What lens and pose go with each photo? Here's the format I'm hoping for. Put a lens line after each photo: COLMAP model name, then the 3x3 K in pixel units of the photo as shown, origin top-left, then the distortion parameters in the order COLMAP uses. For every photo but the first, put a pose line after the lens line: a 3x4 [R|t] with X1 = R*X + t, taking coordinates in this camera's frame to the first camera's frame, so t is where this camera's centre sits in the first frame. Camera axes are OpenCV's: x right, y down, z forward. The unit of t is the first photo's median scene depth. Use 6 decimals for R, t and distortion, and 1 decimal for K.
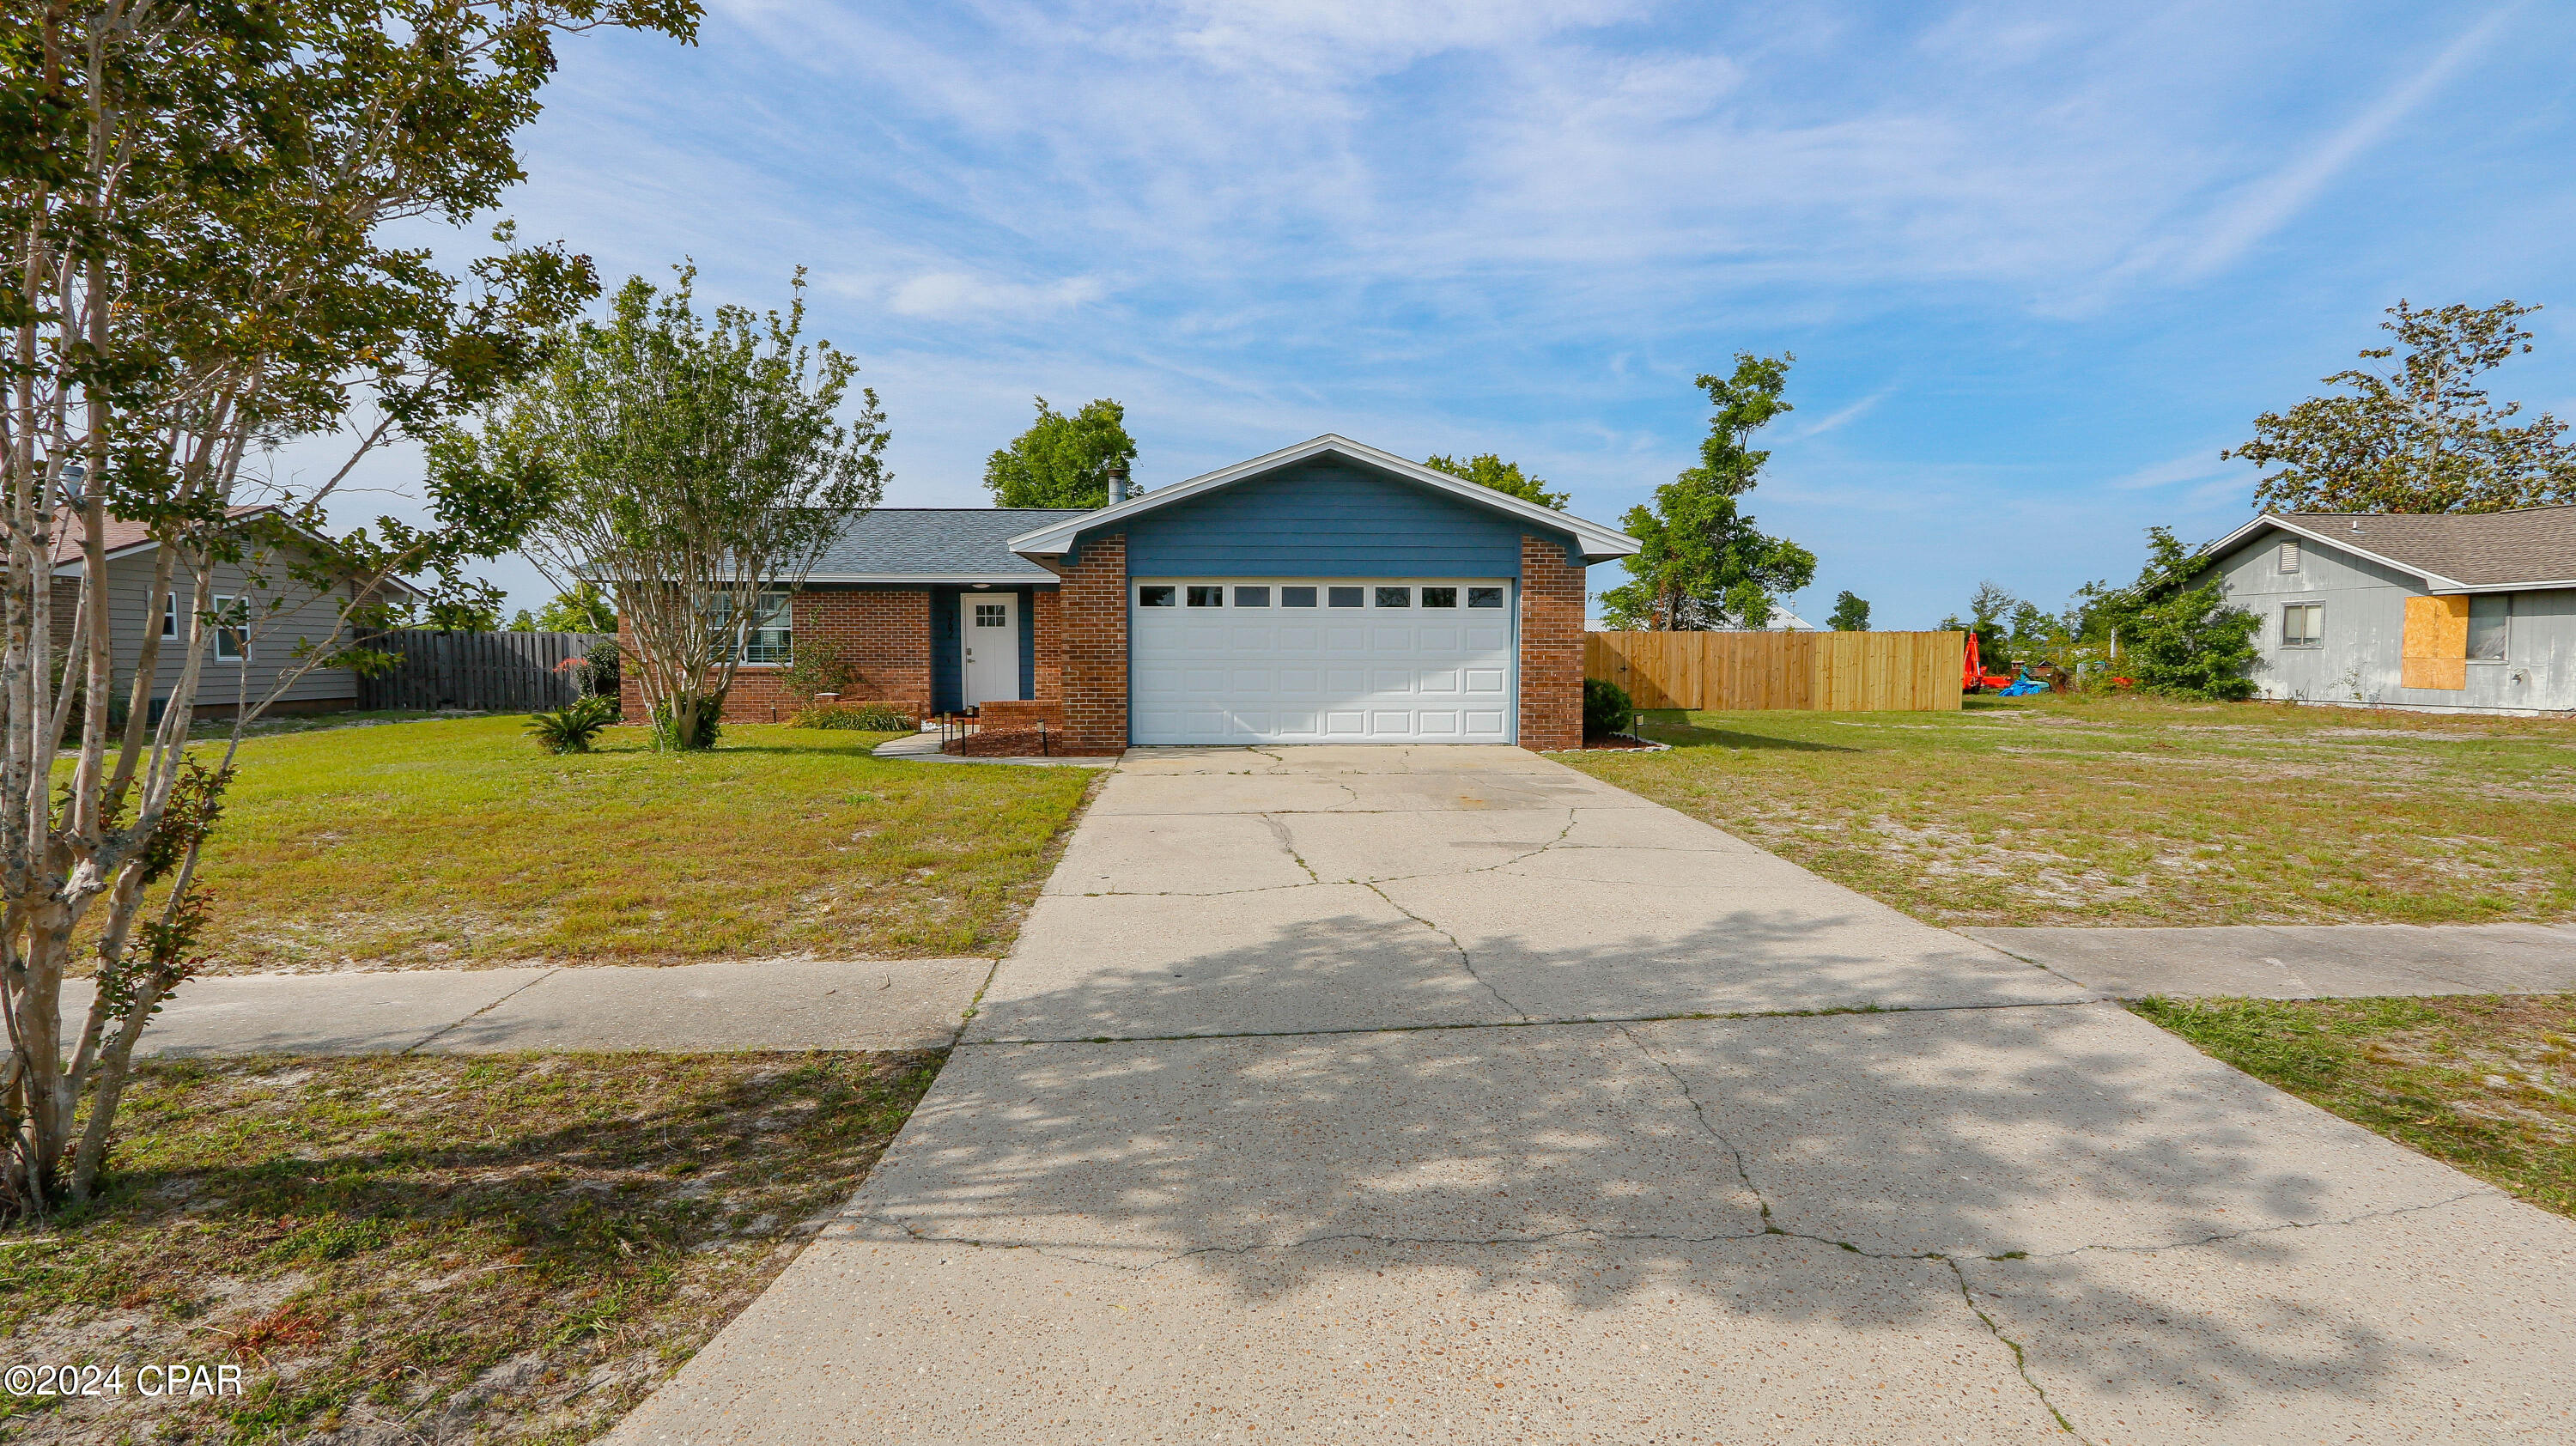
lens RADIAL K [[1176.7, 0, 1244.7], [0, 1176.7, 716.1], [0, 0, 1]] dist [0.000818, 0.000136]
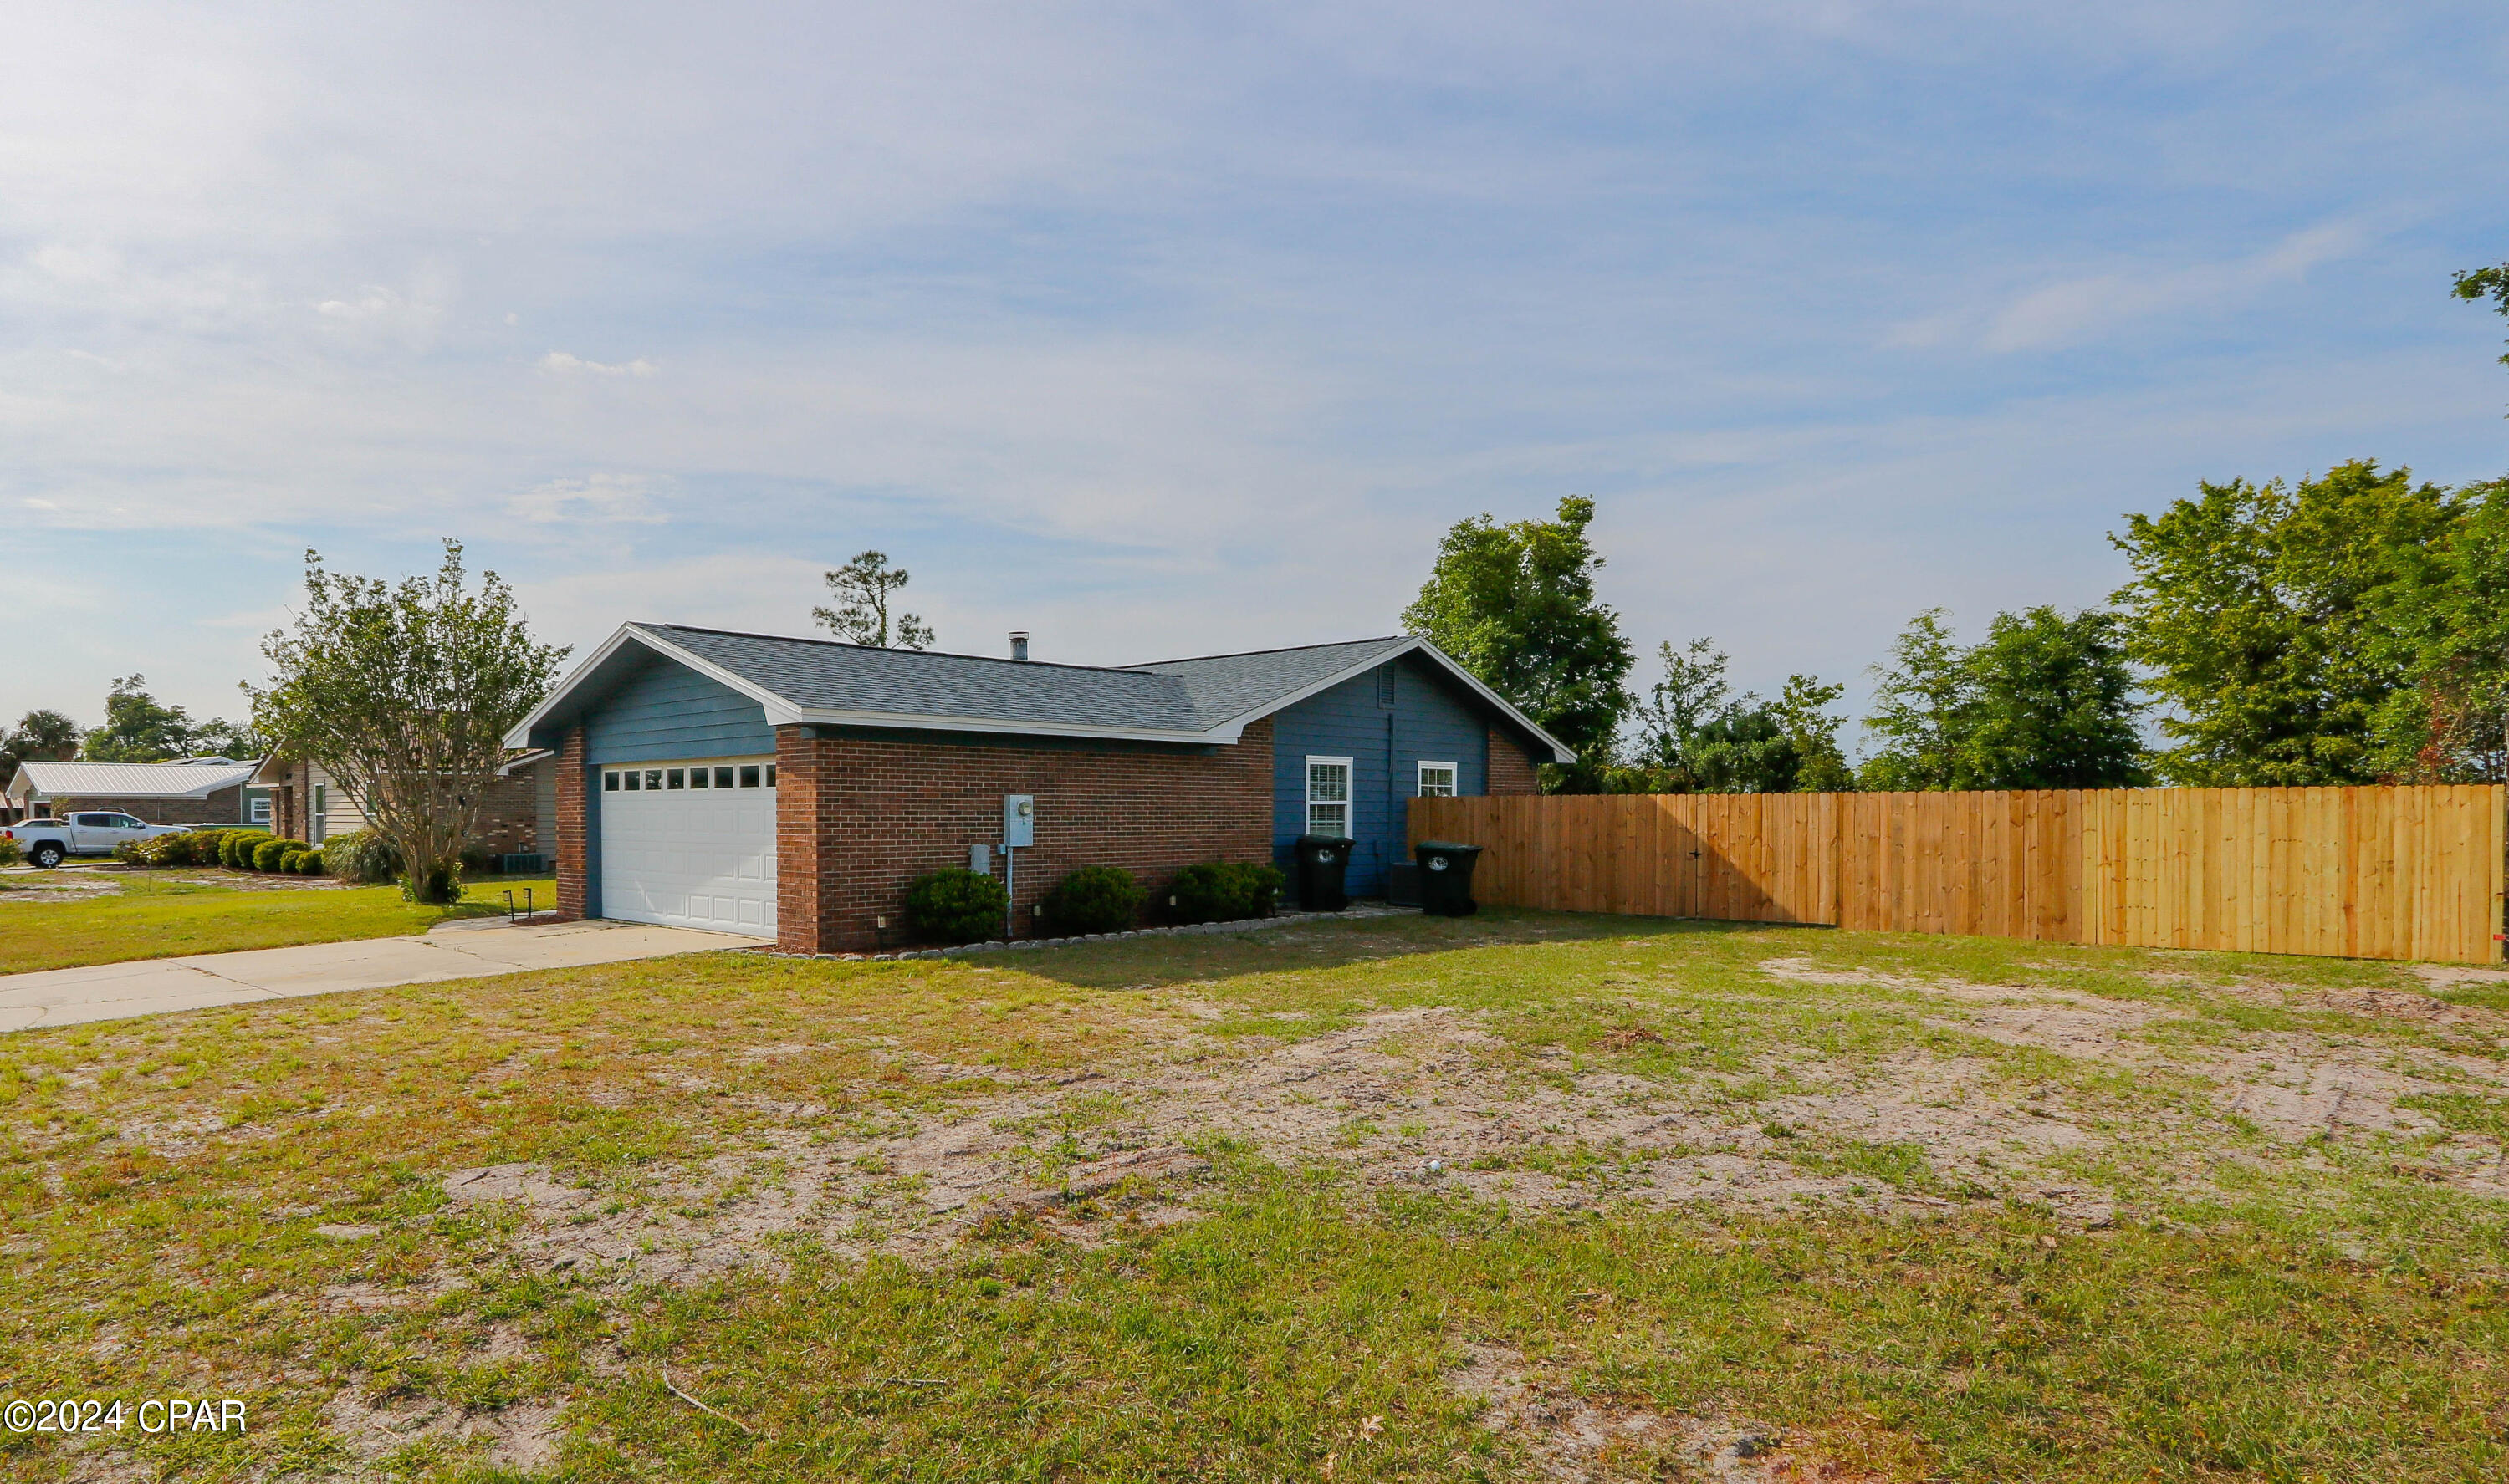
lens RADIAL K [[1376.1, 0, 1070.8], [0, 1376.1, 806.0], [0, 0, 1]] dist [0.015100, -0.000678]
pose [[0.669382, -0.005668, -0.742896, 0.956242], [-0.035523, 0.998583, -0.039626, -0.036778], [0.742068, 0.052915, 0.668232, 0.388131]]
